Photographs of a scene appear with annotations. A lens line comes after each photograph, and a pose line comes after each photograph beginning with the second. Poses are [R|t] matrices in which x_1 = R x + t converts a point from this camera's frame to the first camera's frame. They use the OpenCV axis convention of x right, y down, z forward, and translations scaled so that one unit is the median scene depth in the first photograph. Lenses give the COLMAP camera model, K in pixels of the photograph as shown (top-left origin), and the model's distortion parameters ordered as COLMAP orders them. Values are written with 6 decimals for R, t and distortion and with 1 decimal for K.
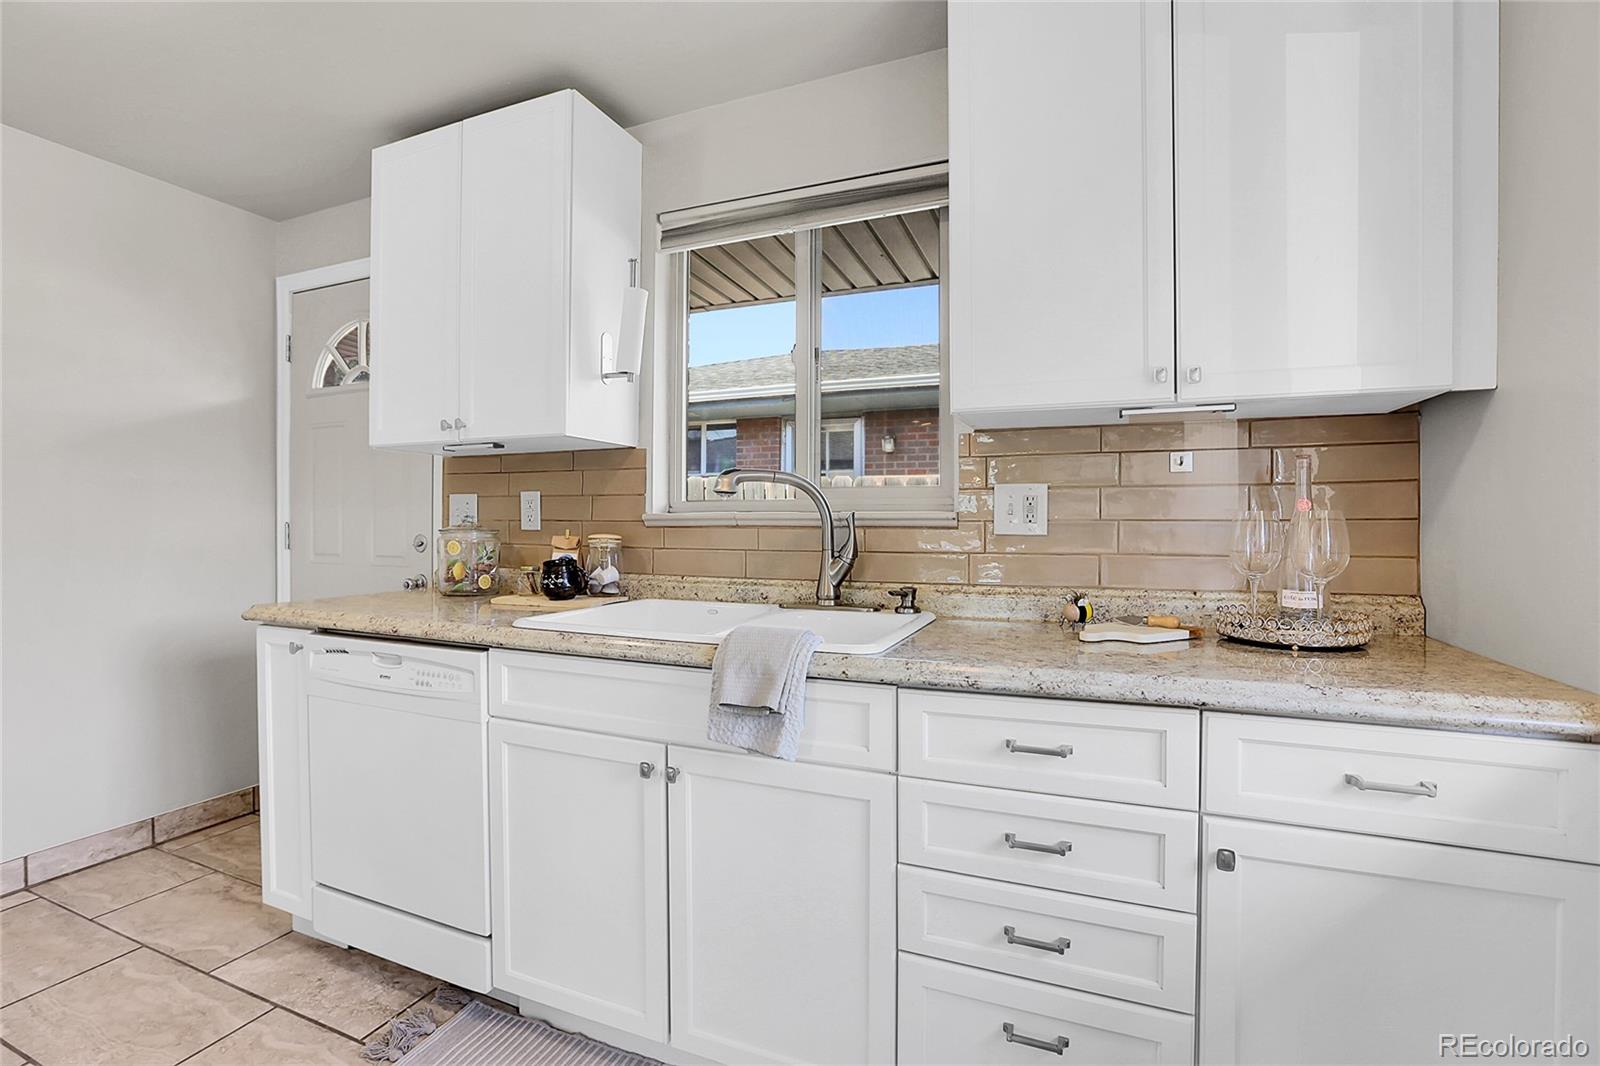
lens RADIAL K [[719.9, 0, 796.6], [0, 719.9, 533.1], [0, 0, 1]] dist [-0.023035, 0.001850]
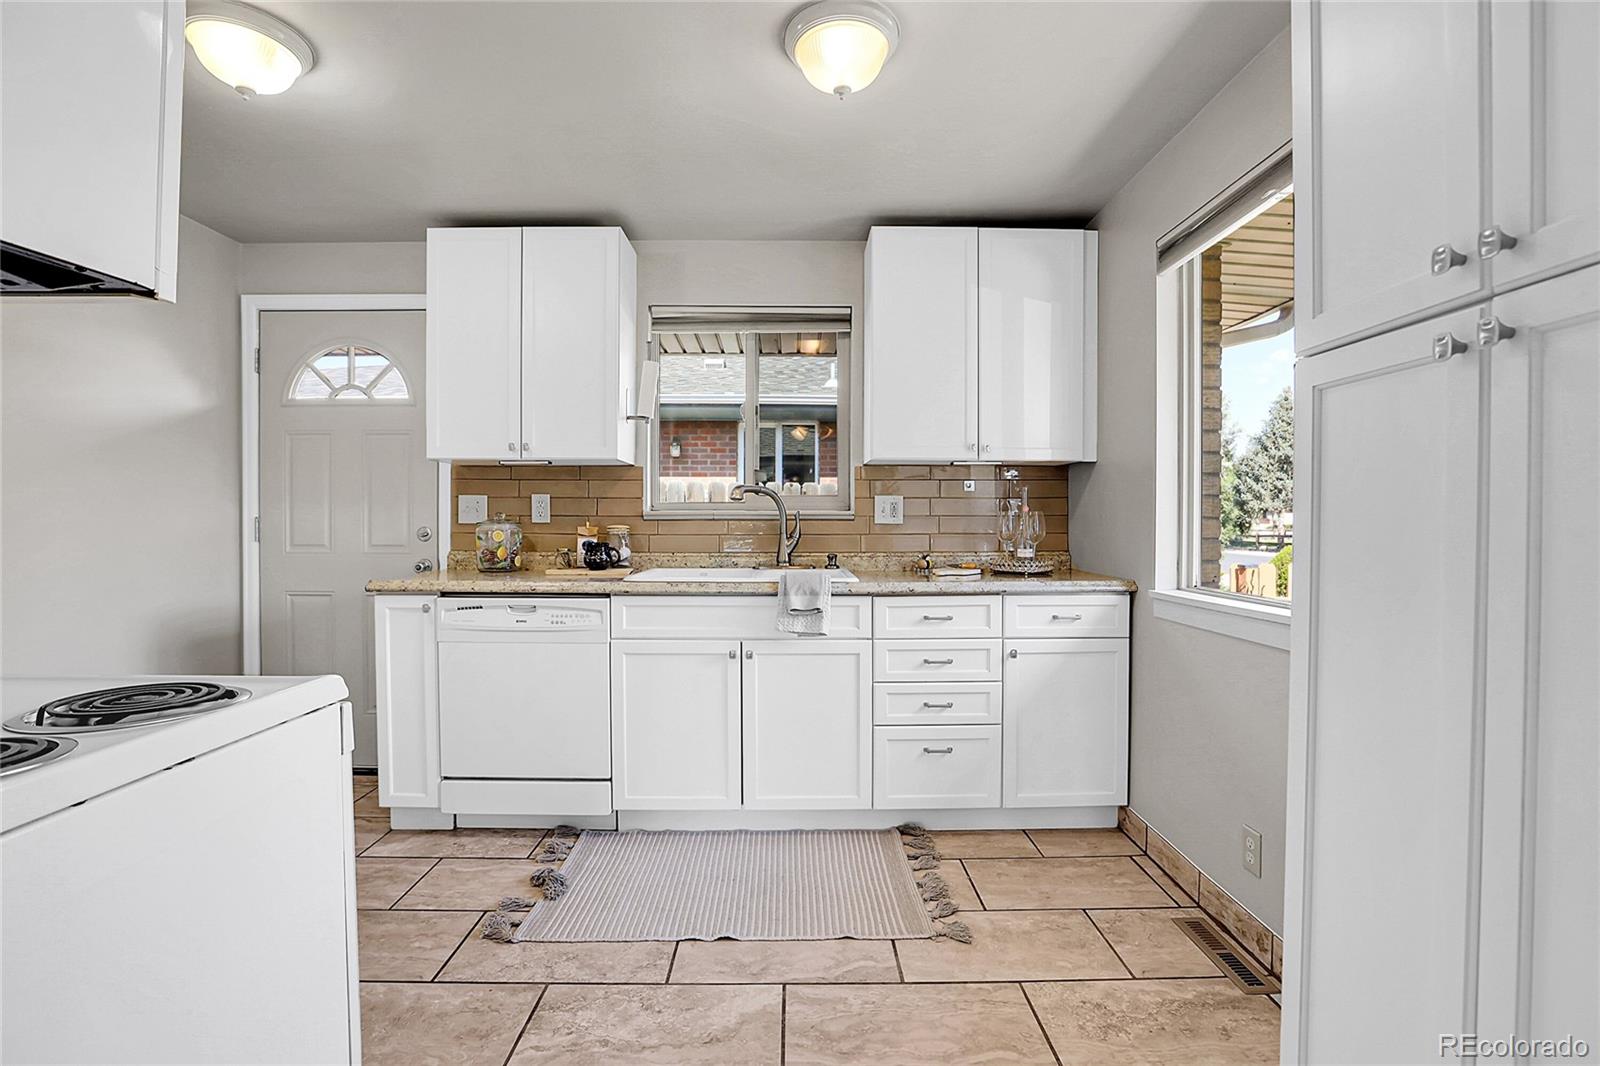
lens RADIAL K [[719.9, 0, 794.7], [0, 719.9, 530.6], [0, 0, 1]] dist [-0.023035, 0.001850]
pose [[0.919772, -0.007258, 0.392387, -0.607331], [0.006167, 0.999973, 0.004042, 0.010569], [-0.392405, -0.001298, 0.919791, -0.562477]]
